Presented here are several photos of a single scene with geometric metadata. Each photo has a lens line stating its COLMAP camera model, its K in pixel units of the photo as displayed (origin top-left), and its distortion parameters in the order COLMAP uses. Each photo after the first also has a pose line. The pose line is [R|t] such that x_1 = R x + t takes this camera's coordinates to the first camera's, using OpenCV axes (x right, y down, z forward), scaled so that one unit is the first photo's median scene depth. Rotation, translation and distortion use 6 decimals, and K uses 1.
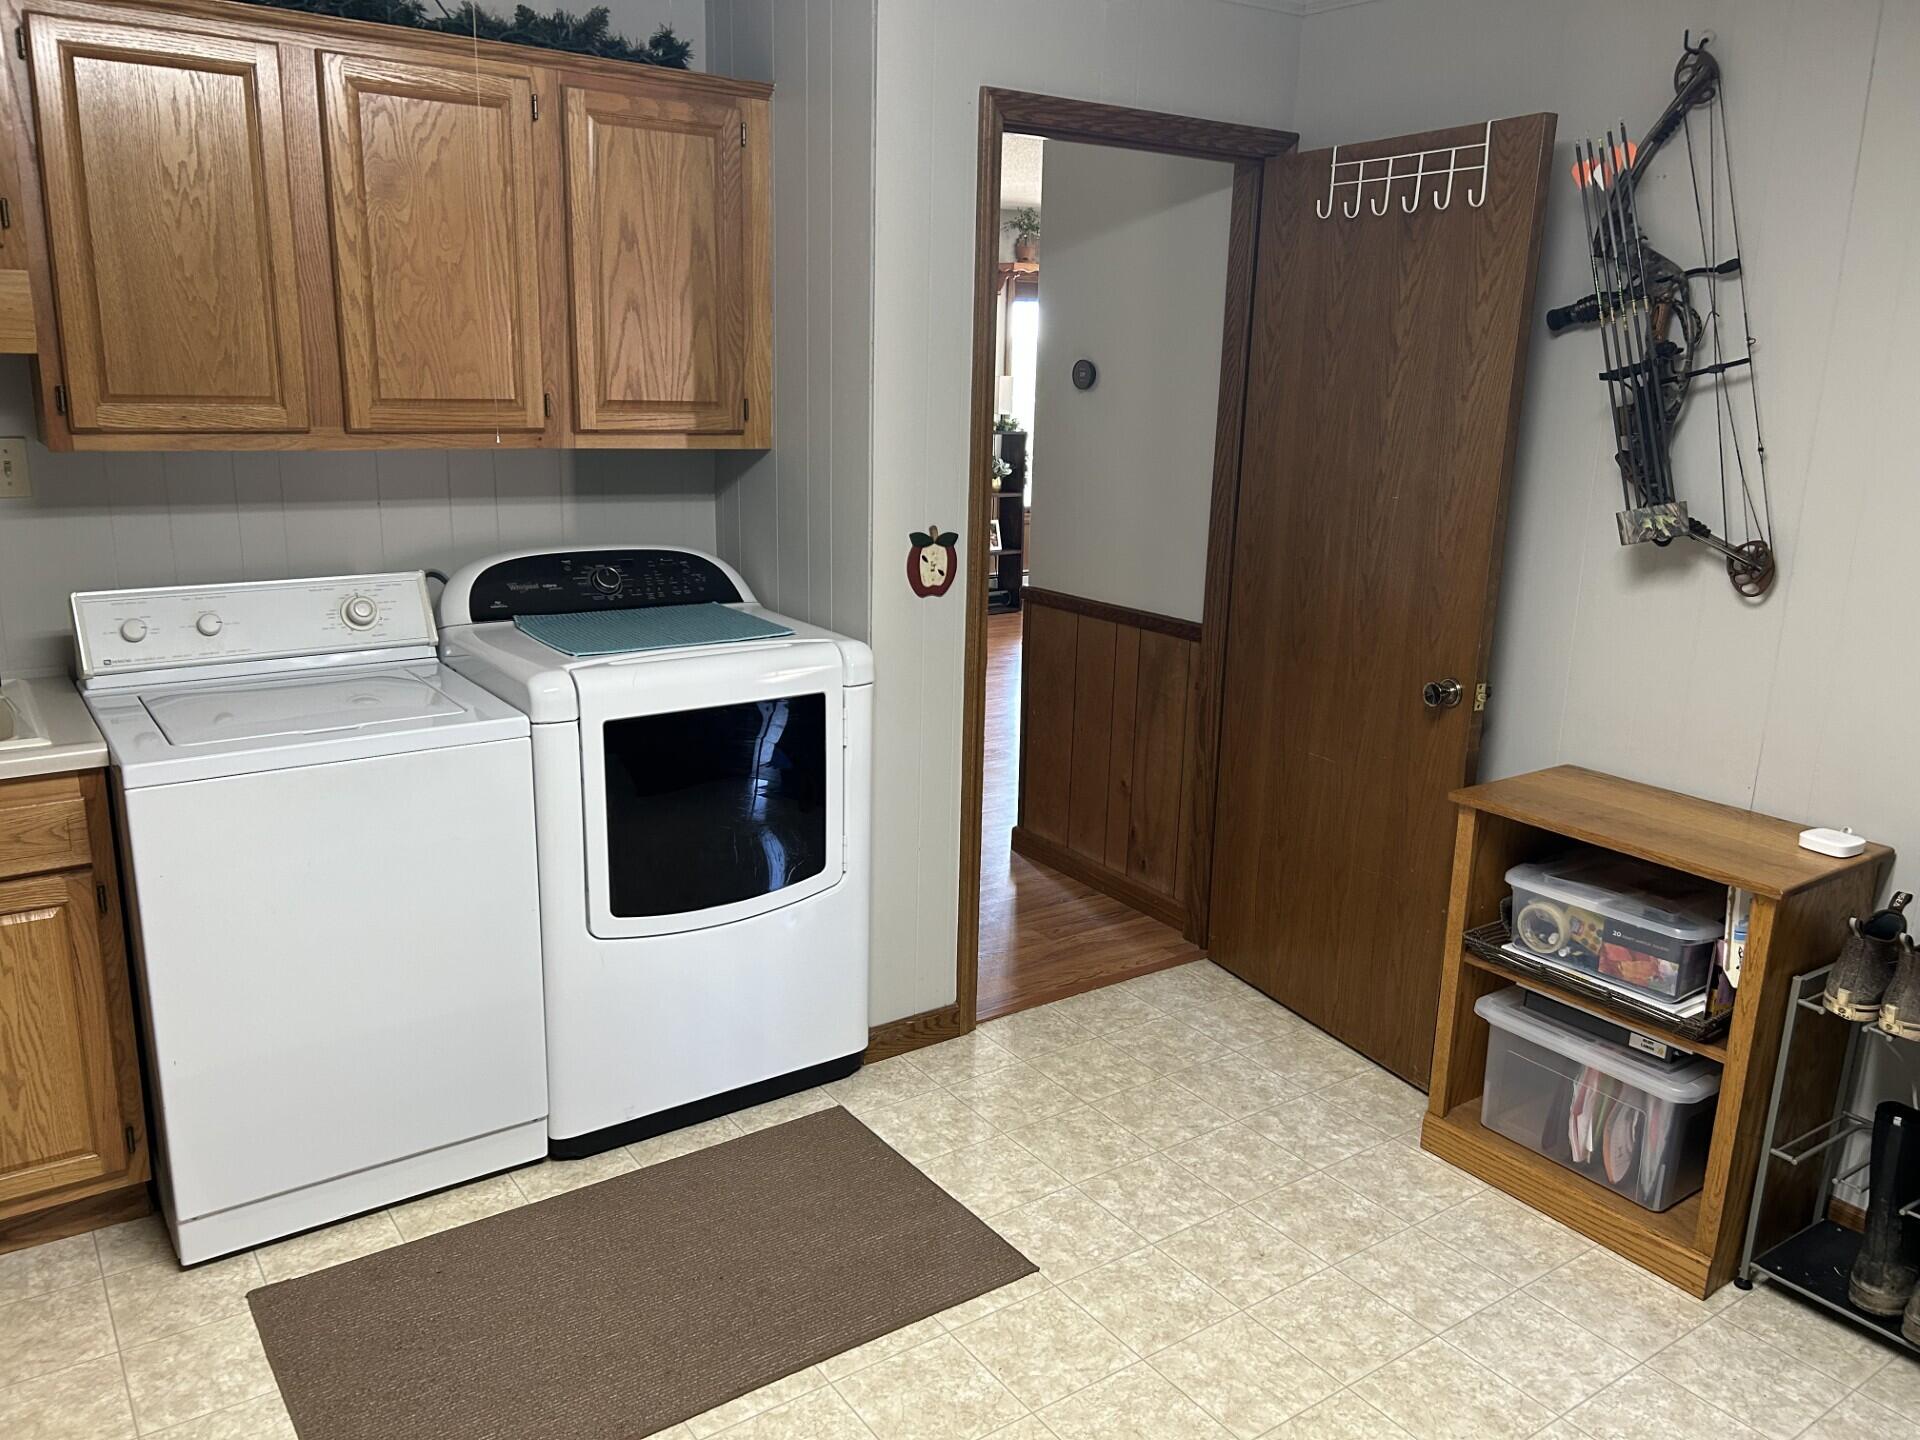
lens RADIAL K [[1439.7, 0, 956.9], [0, 1439.7, 720.1], [0, 0, 1]] dist [0.014270, -0.001517]
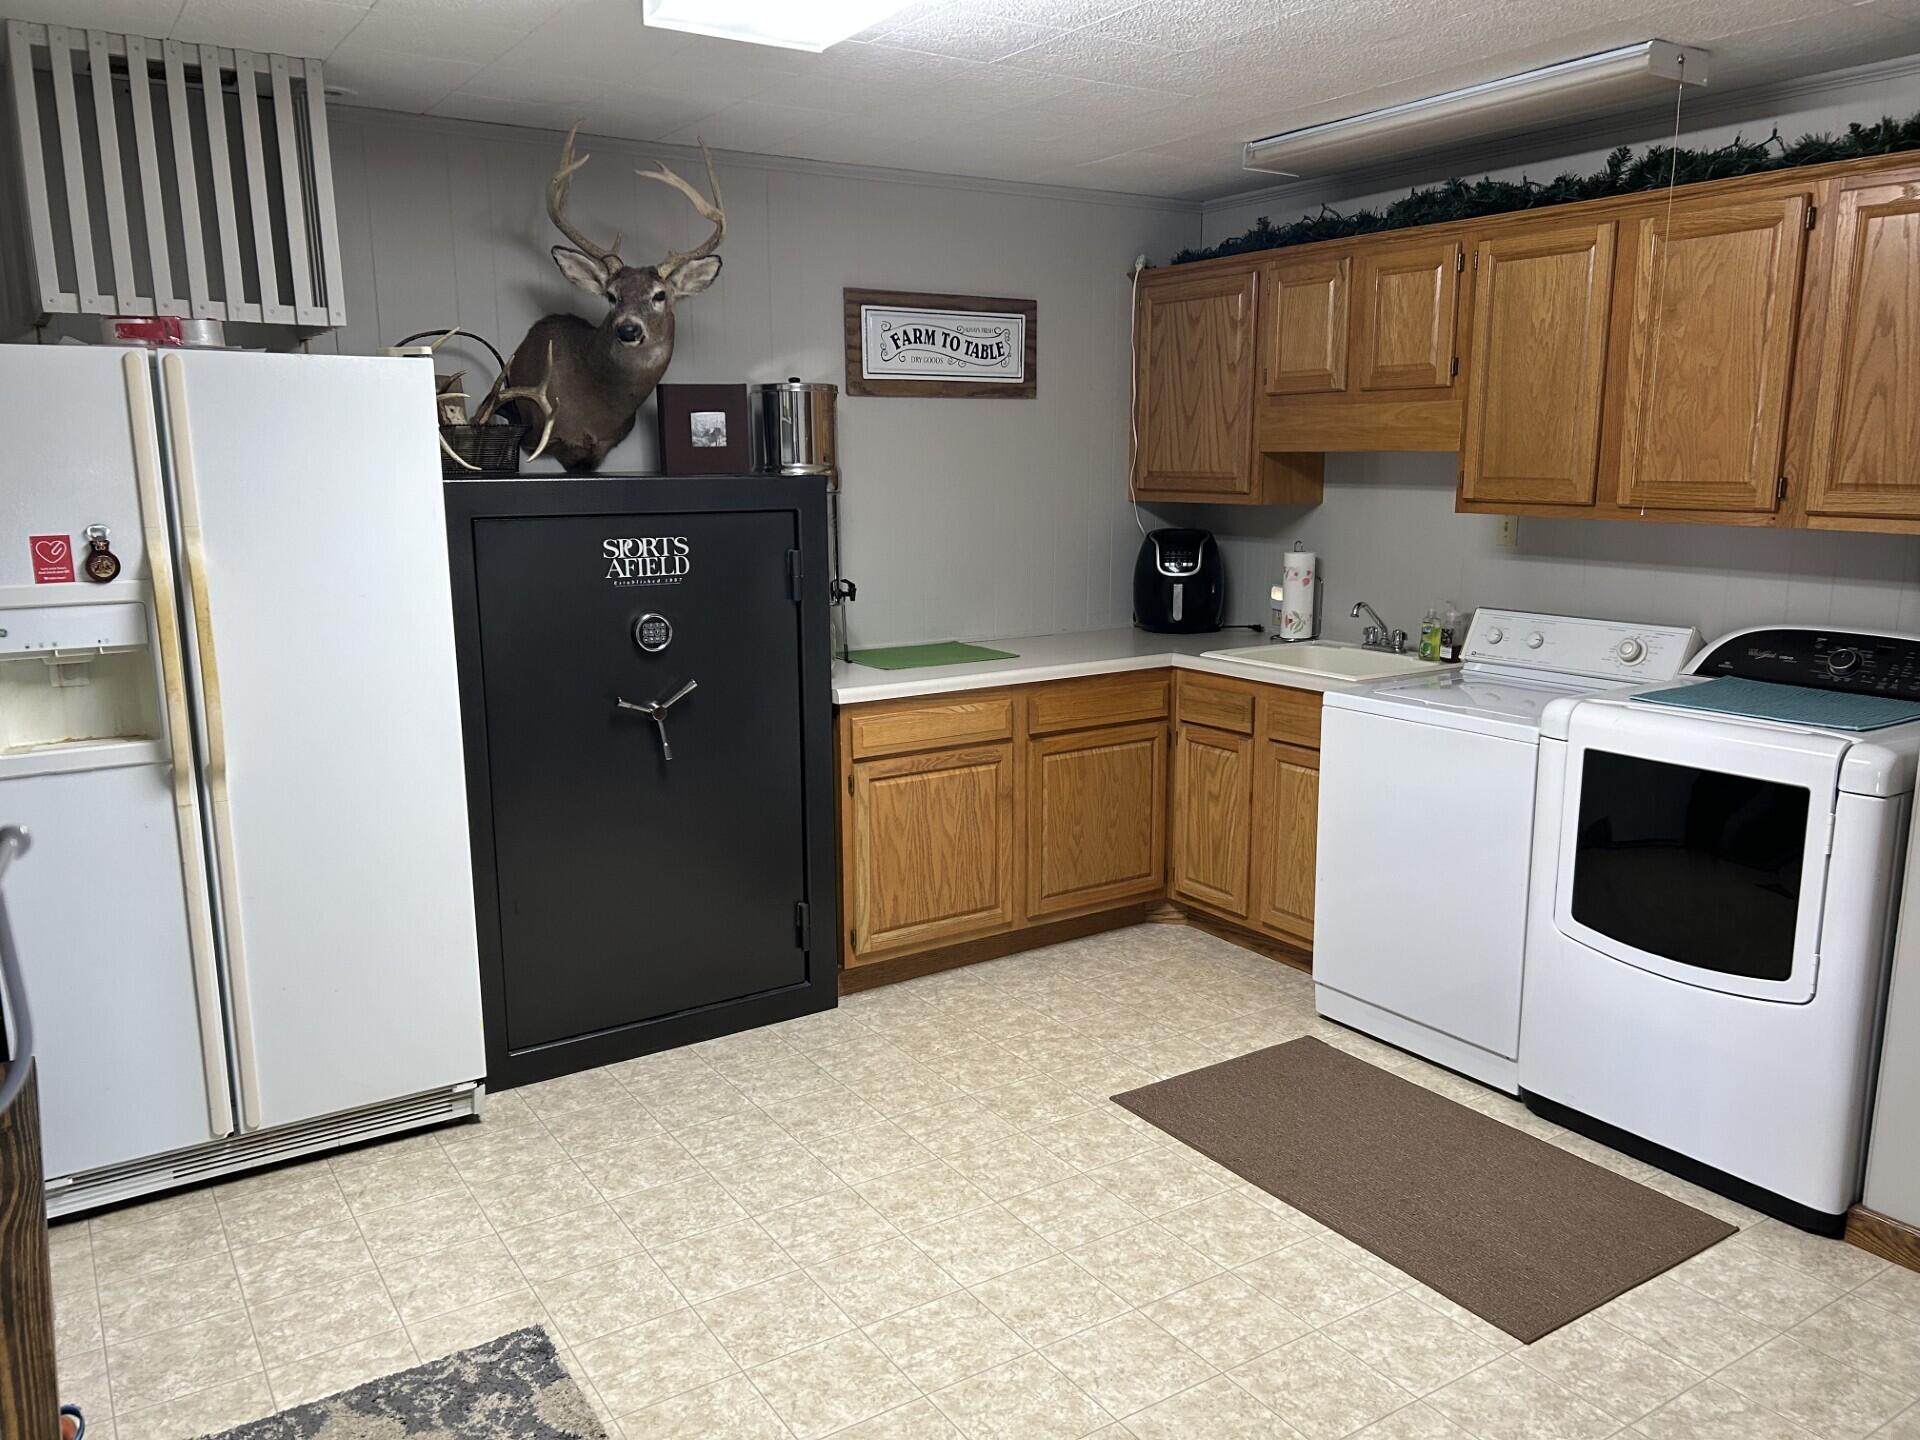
lens RADIAL K [[1439.7, 0, 957.1], [0, 1439.7, 723.3], [0, 0, 1]] dist [0.014270, -0.001517]
pose [[-0.032867, 0.162049, -0.986235, 0.879435], [-0.241473, 0.956248, 0.165169, -0.084238], [0.969851, 0.243578, 0.007701, 0.461554]]
